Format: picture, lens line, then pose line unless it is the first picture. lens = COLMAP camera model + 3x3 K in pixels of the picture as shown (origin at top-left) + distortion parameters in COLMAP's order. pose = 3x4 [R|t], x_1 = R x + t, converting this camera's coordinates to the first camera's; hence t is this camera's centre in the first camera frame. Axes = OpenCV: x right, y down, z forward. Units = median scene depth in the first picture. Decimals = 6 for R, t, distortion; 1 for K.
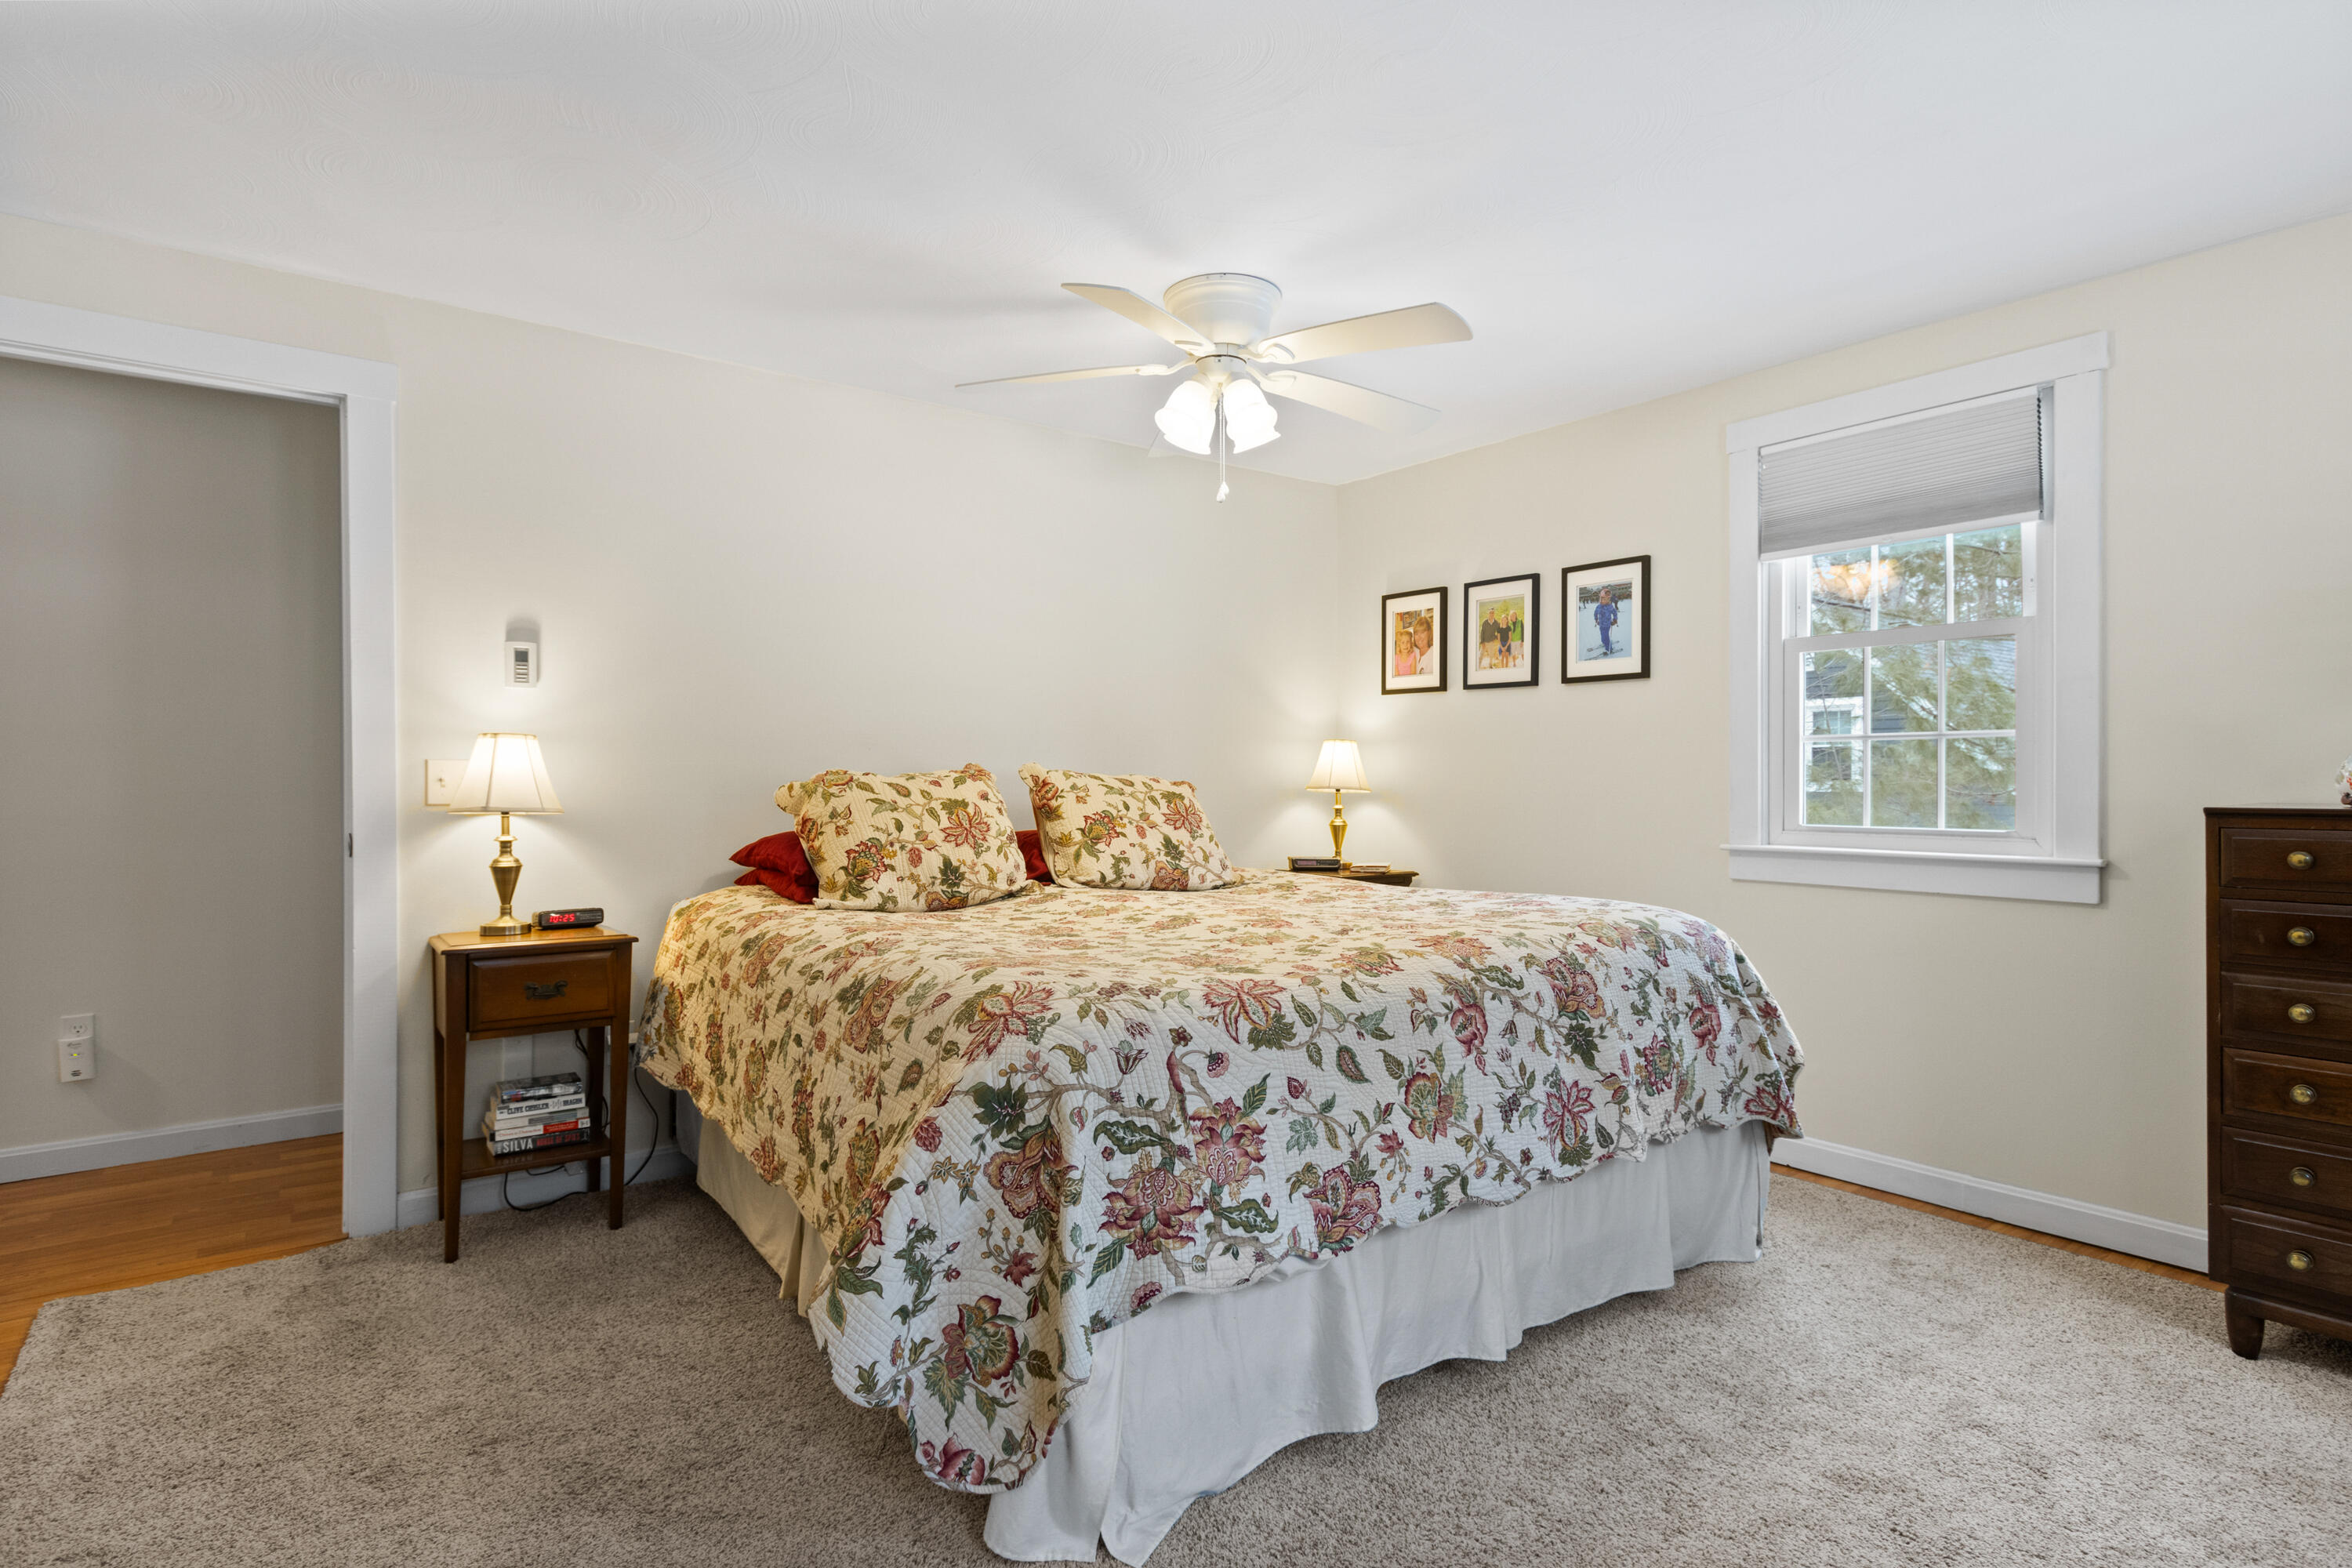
lens RADIAL K [[1186.5, 0, 1176.7], [0, 1186.5, 736.1], [0, 0, 1]] dist [0.004265, -0.000950]
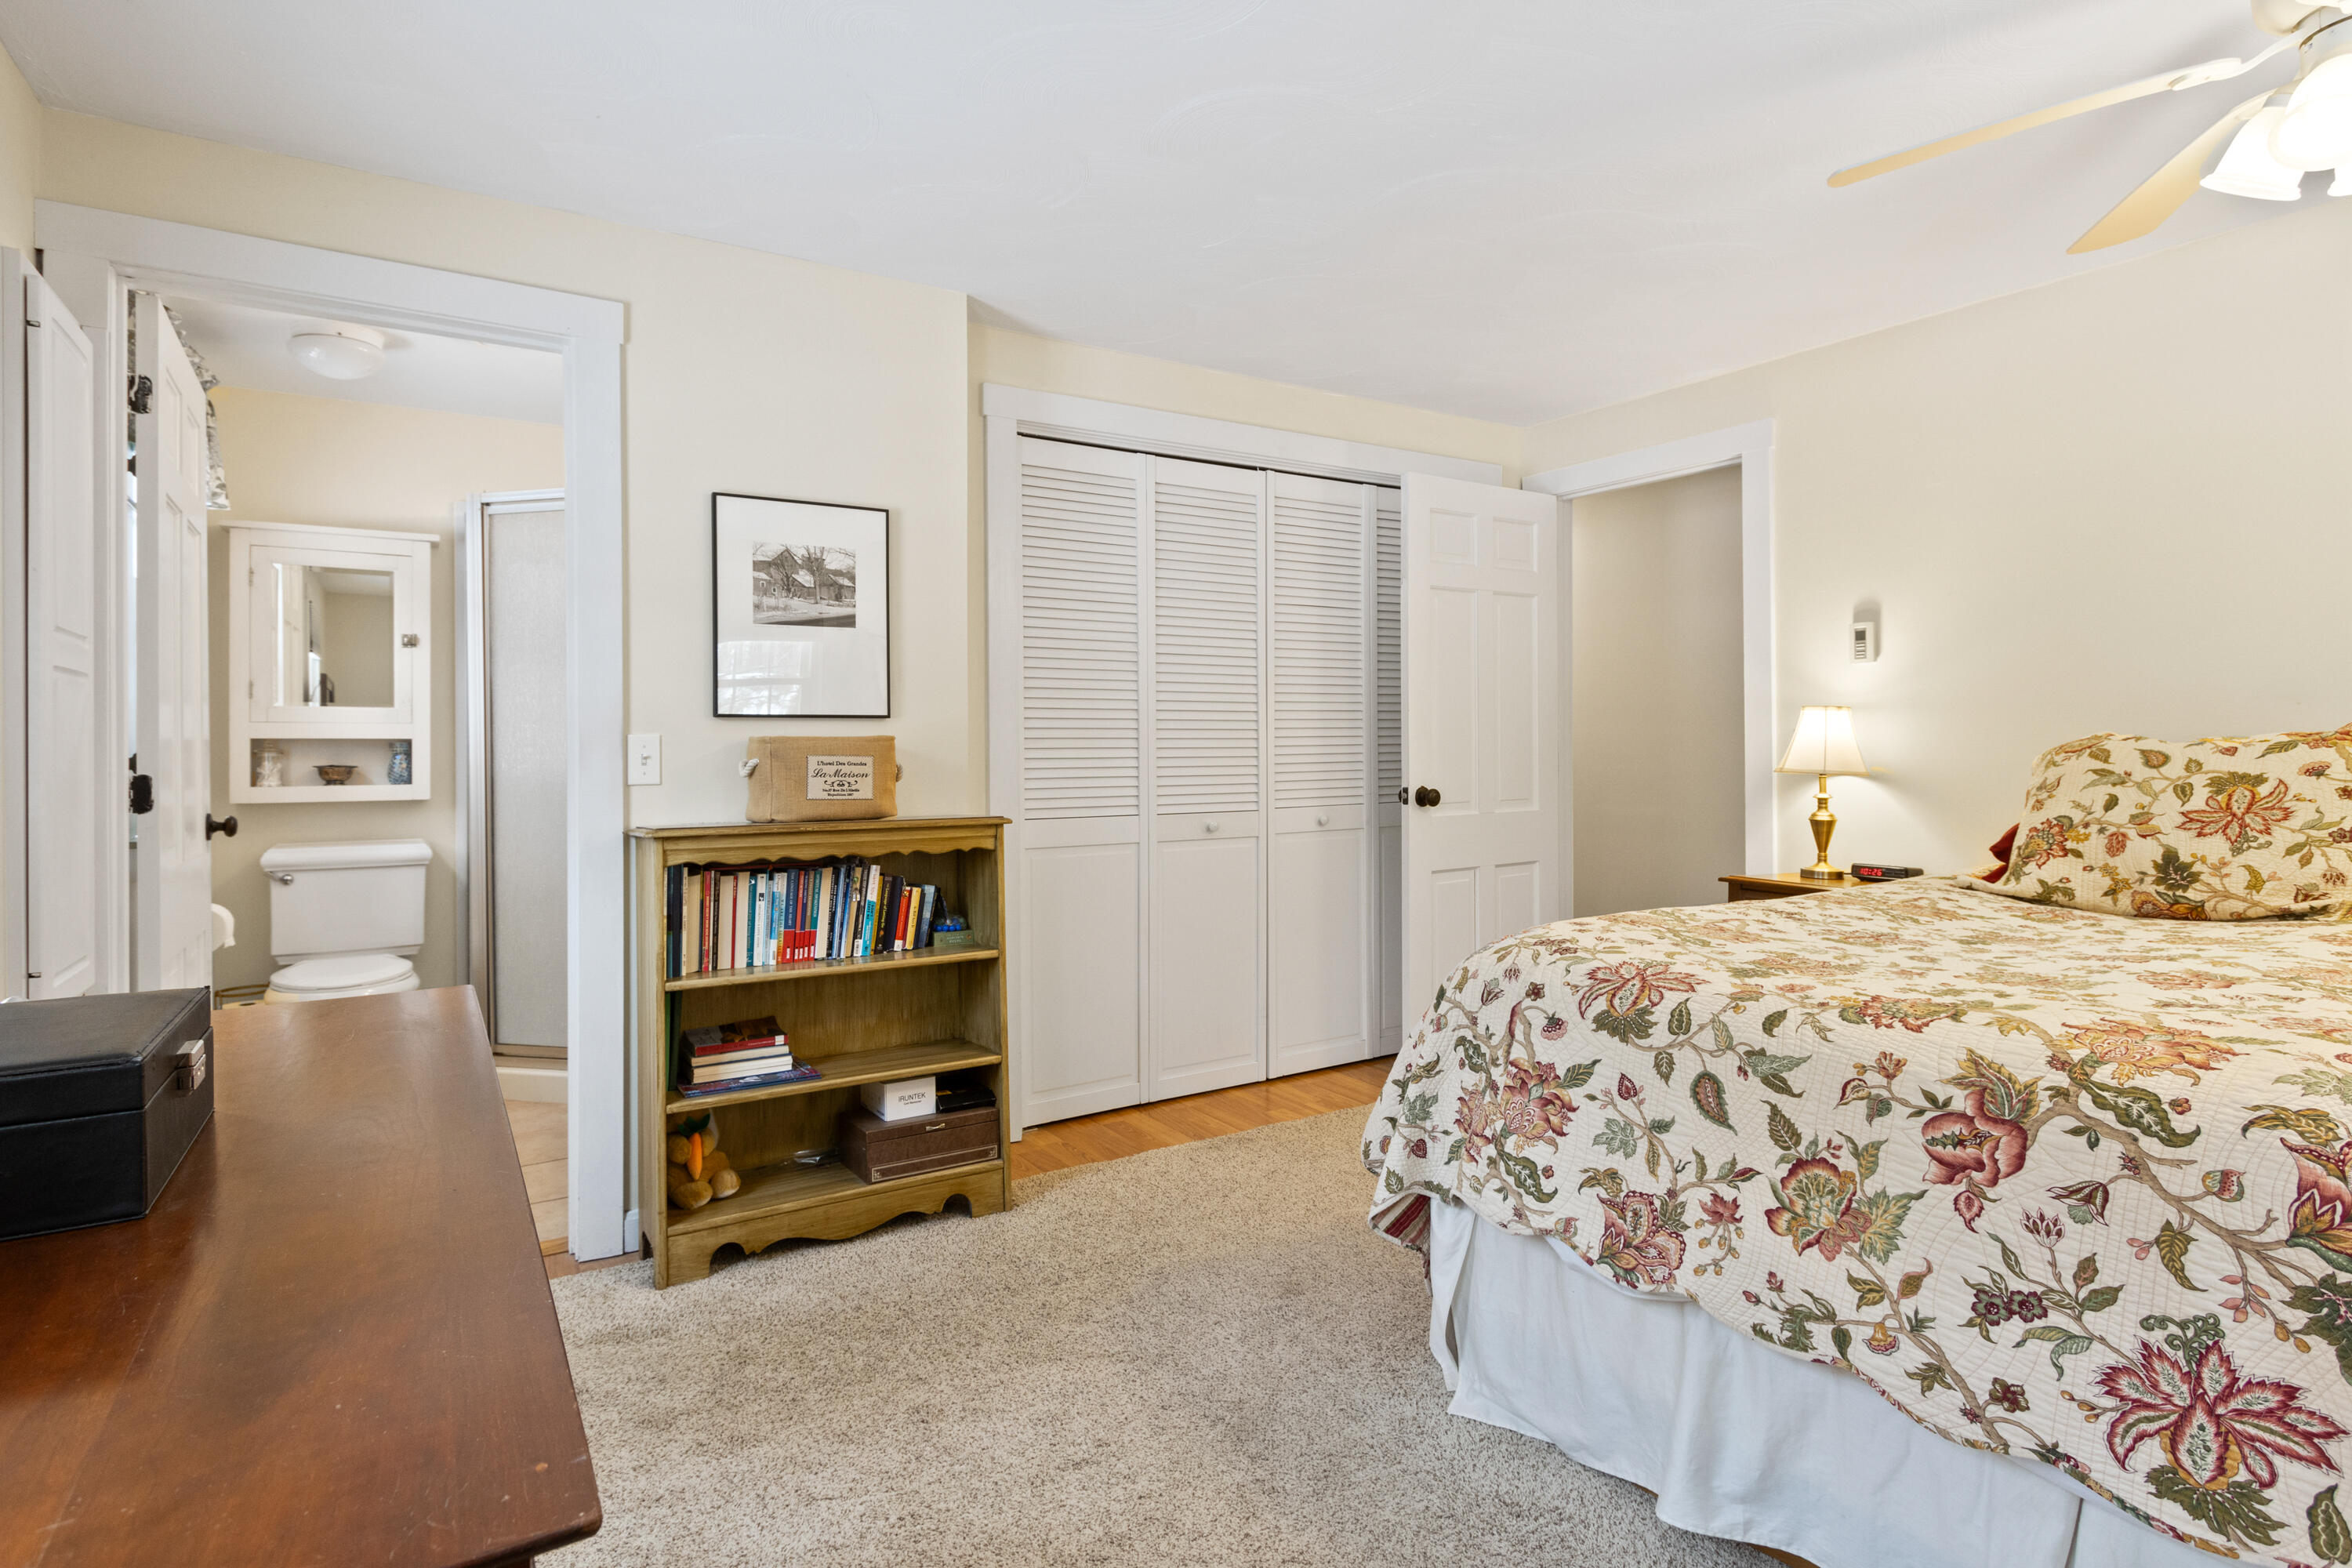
lens RADIAL K [[1186.5, 0, 1176.7], [0, 1186.5, 736.1], [0, 0, 1]] dist [0.004265, -0.000950]
pose [[-0.074496, -0.007414, -0.997194, 0.953876], [0.037445, 0.999246, -0.010227, 0.023524], [0.996518, -0.038101, -0.074162, 0.683308]]
